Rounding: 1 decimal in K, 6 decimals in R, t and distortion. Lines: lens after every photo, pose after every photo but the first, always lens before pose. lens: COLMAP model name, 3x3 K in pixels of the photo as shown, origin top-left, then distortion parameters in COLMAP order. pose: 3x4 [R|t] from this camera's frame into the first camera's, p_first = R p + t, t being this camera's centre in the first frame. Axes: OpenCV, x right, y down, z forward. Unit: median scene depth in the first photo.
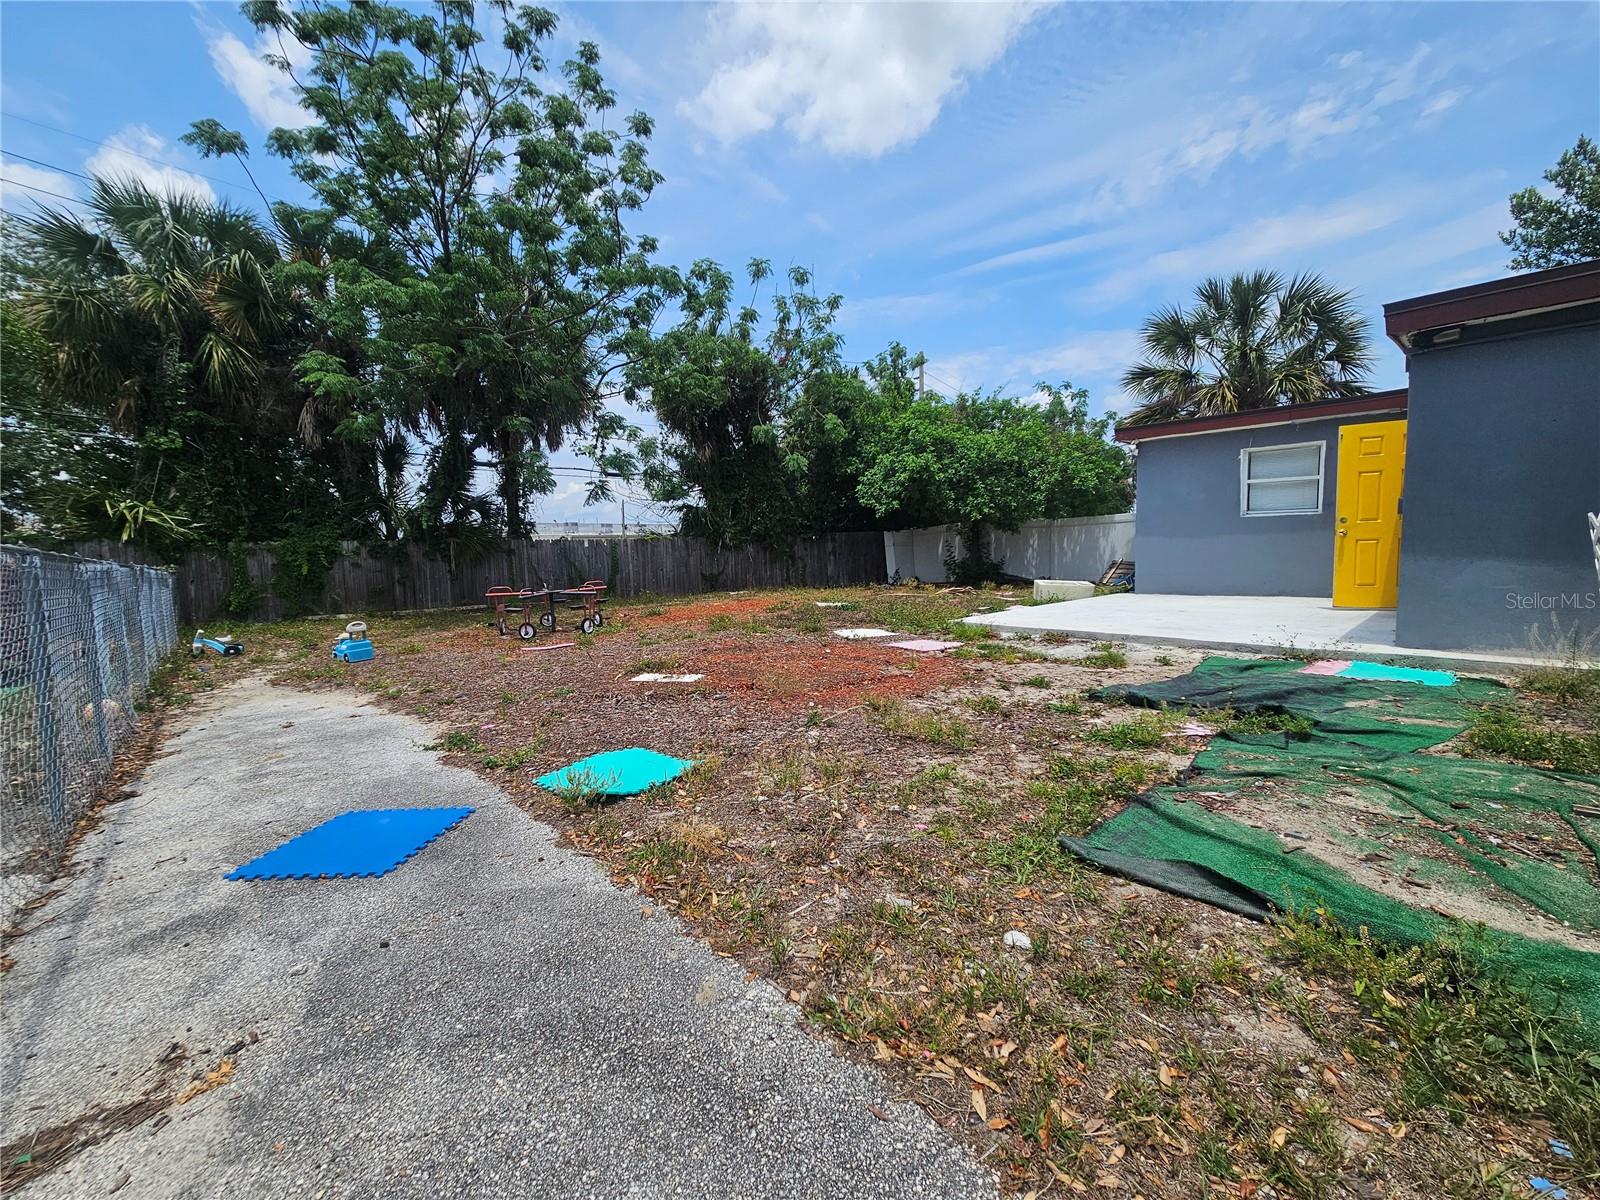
lens RADIAL K [[653.6, 0, 759.1], [0, 653.6, 636.8], [0, 0, 1]] dist [-0.000145, -0.000055]
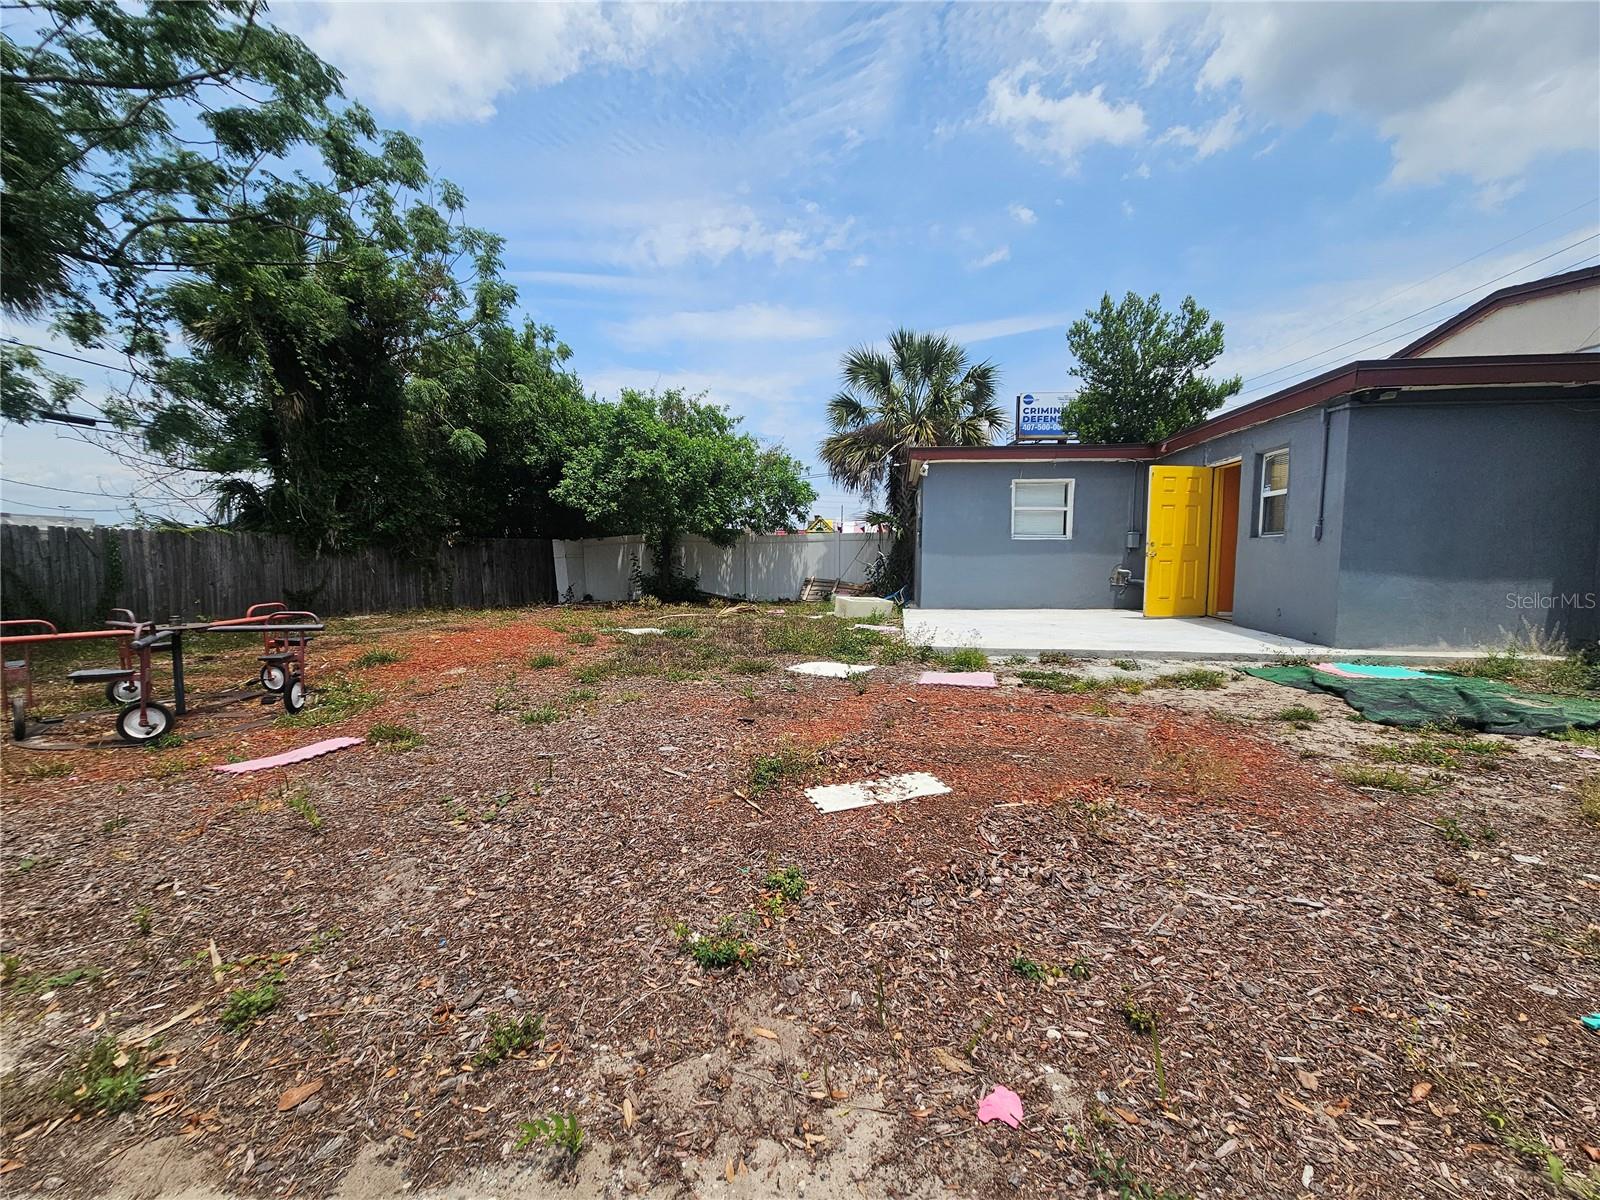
lens RADIAL K [[675.3, 0, 767.9], [0, 675.3, 599.2], [0, 0, 1]] dist [0.002686, -0.005424]
pose [[0.757866, -0.008753, 0.652351, -0.160393], [0.064400, 0.996030, -0.061452, -0.017036], [-0.649223, 0.088584, 0.755422, 0.191758]]
